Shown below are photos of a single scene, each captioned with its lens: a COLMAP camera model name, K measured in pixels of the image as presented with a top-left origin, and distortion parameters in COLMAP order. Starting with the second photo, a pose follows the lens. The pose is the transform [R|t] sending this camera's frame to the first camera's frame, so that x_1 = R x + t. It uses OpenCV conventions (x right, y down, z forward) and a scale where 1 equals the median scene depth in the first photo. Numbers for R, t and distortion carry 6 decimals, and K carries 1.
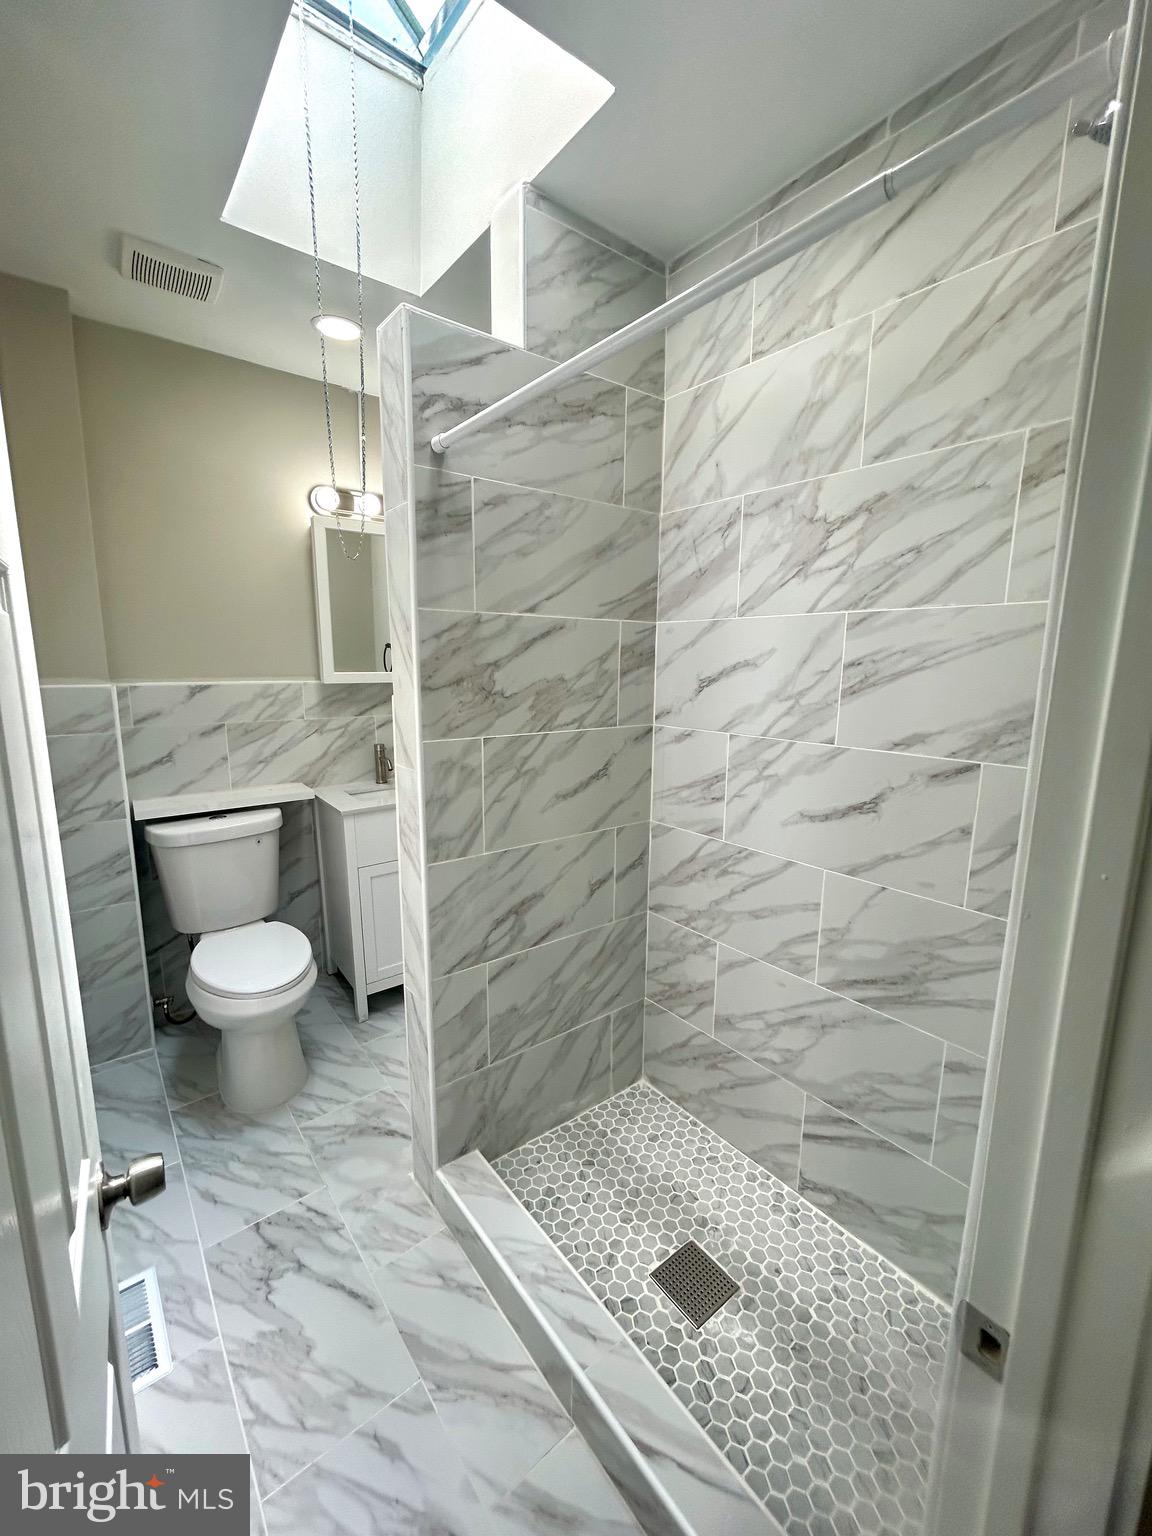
lens RADIAL K [[618.7, 0, 571.1], [0, 618.7, 767.5], [0, 0, 1]] dist [-0.002016, 0.002094]
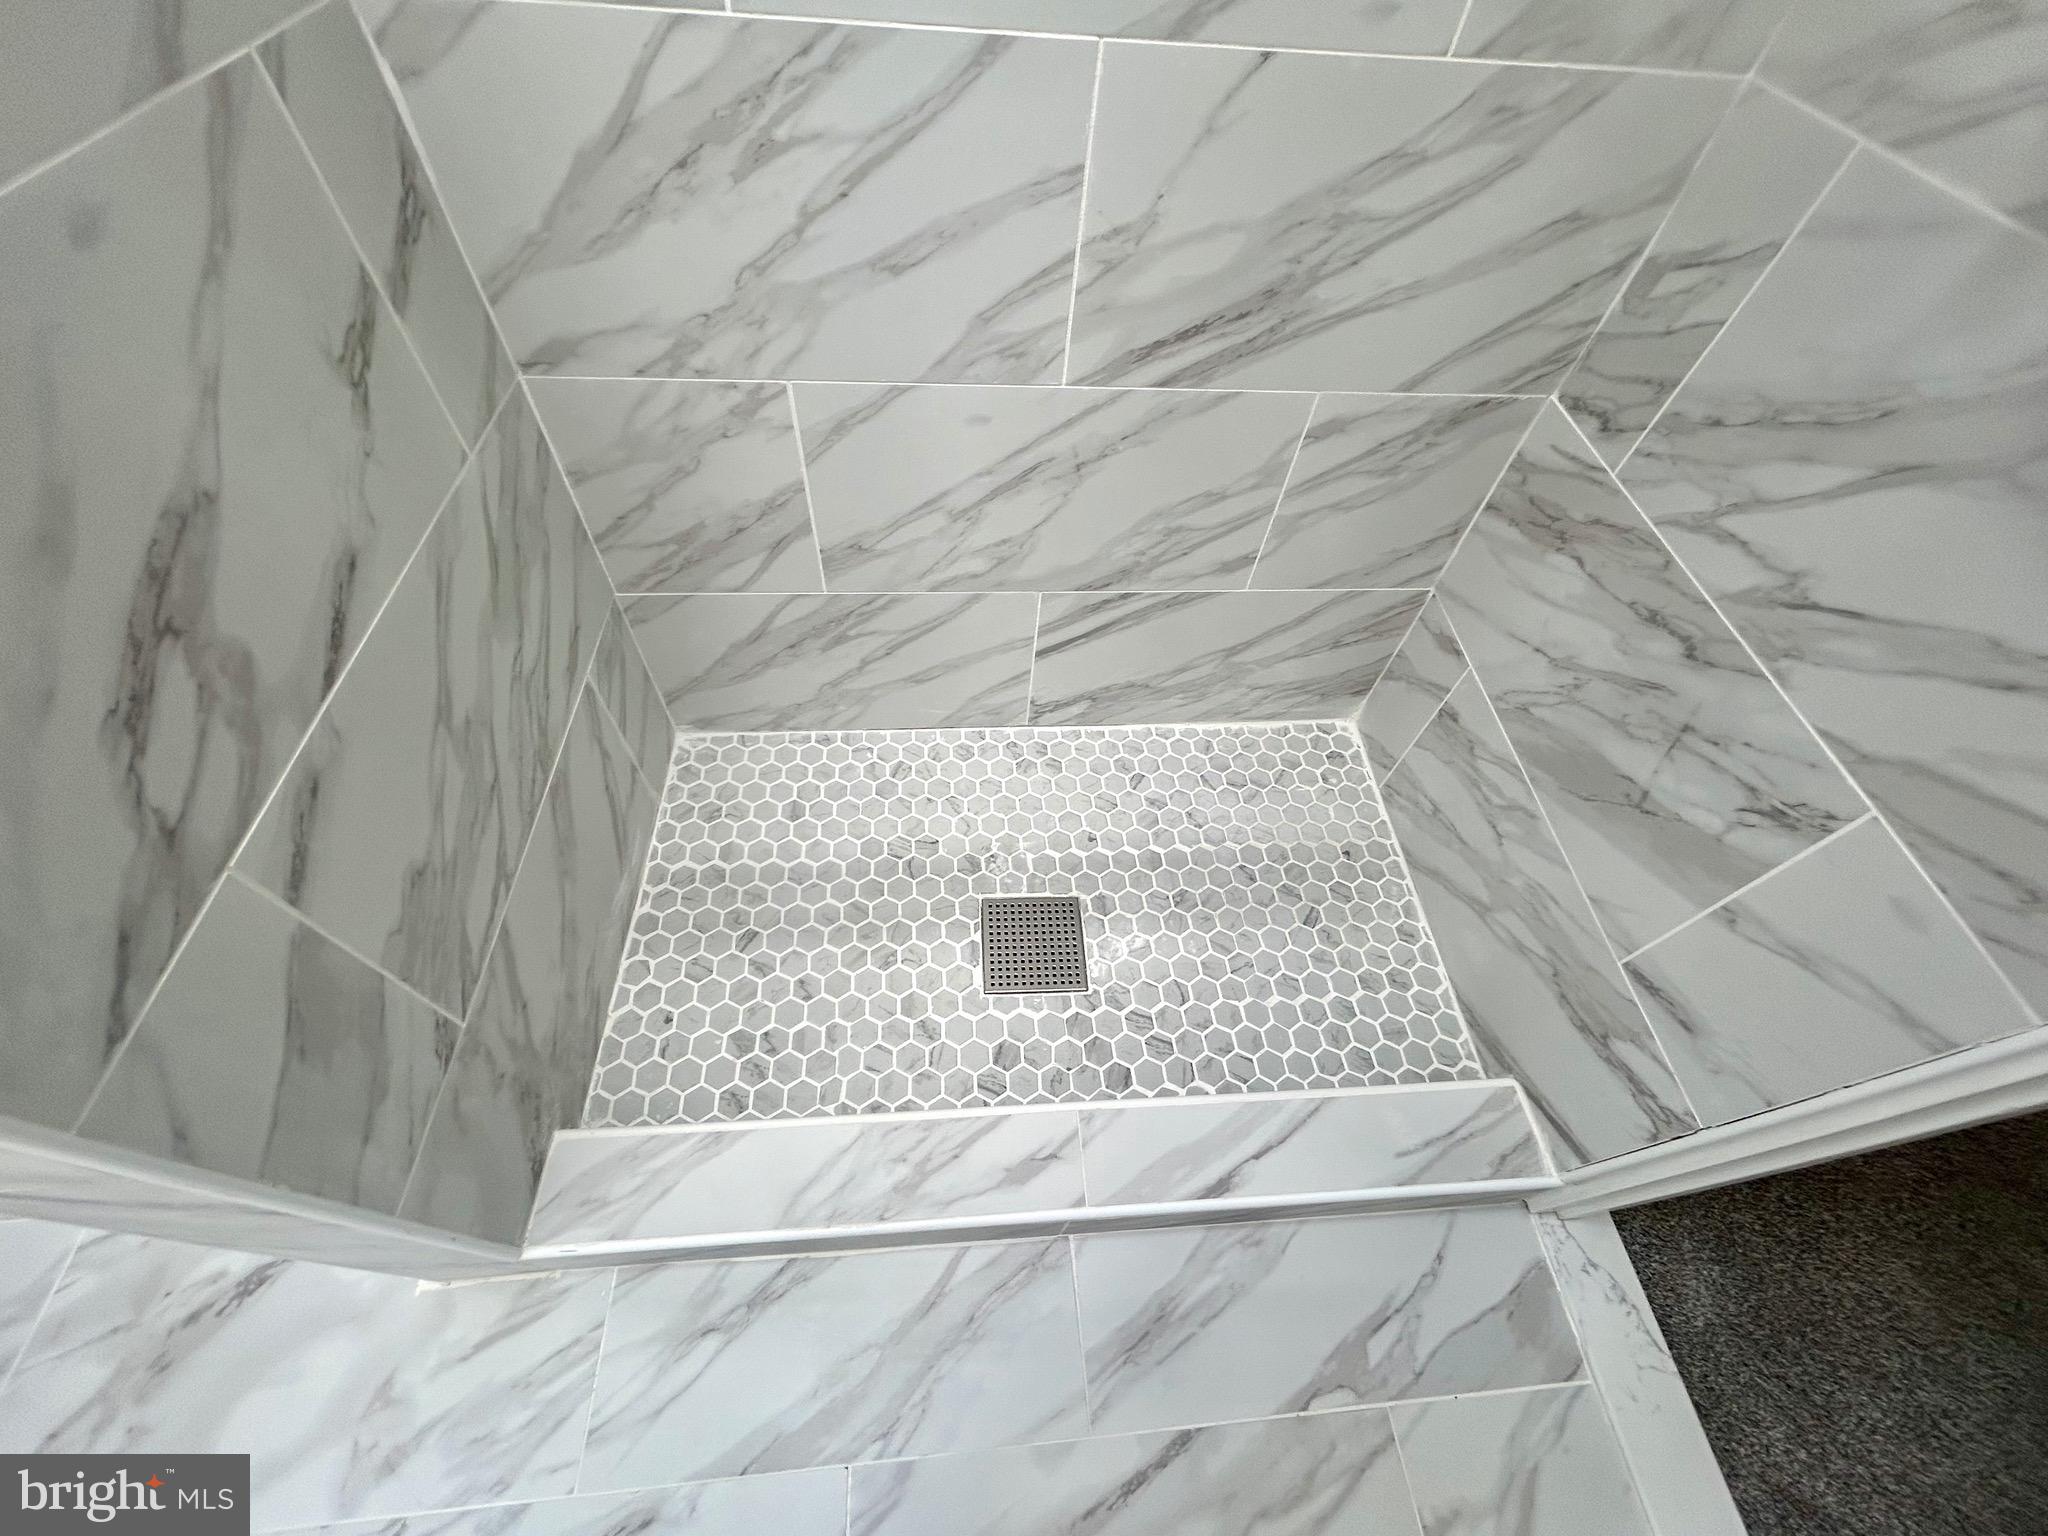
lens RADIAL K [[824.9, 0, 1023.4], [0, 824.9, 772.4], [0, 0, 1]] dist [-0.002016, 0.002094]
pose [[0.561321, -0.653649, 0.507605, -0.137916], [0.081676, 0.654105, 0.751981, 0.103066], [-0.823558, -0.380644, 0.420550, 0.848671]]
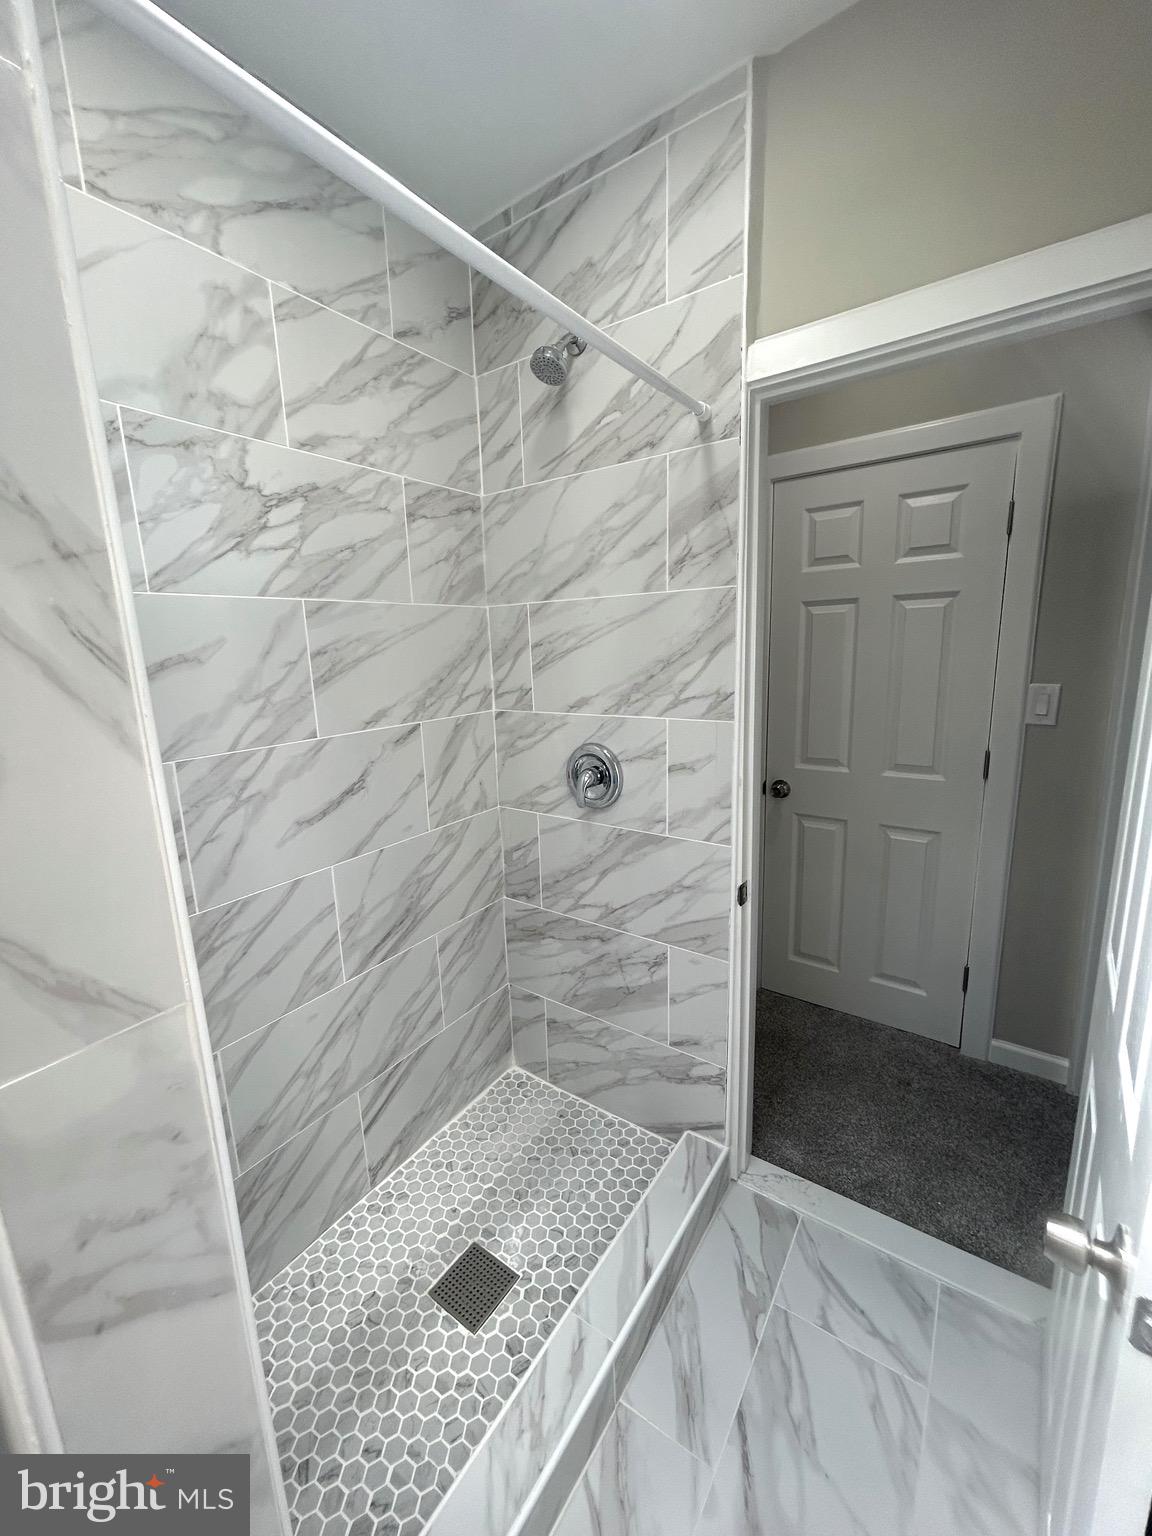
lens RADIAL K [[618.7, 0, 577.7], [0, 618.7, 766.1], [0, 0, 1]] dist [-0.002016, 0.002094]
pose [[-0.294414, -0.188379, 0.936928, -0.716135], [0.192557, 0.948581, 0.251230, -0.188332], [-0.936078, 0.254377, -0.243002, 1.028435]]
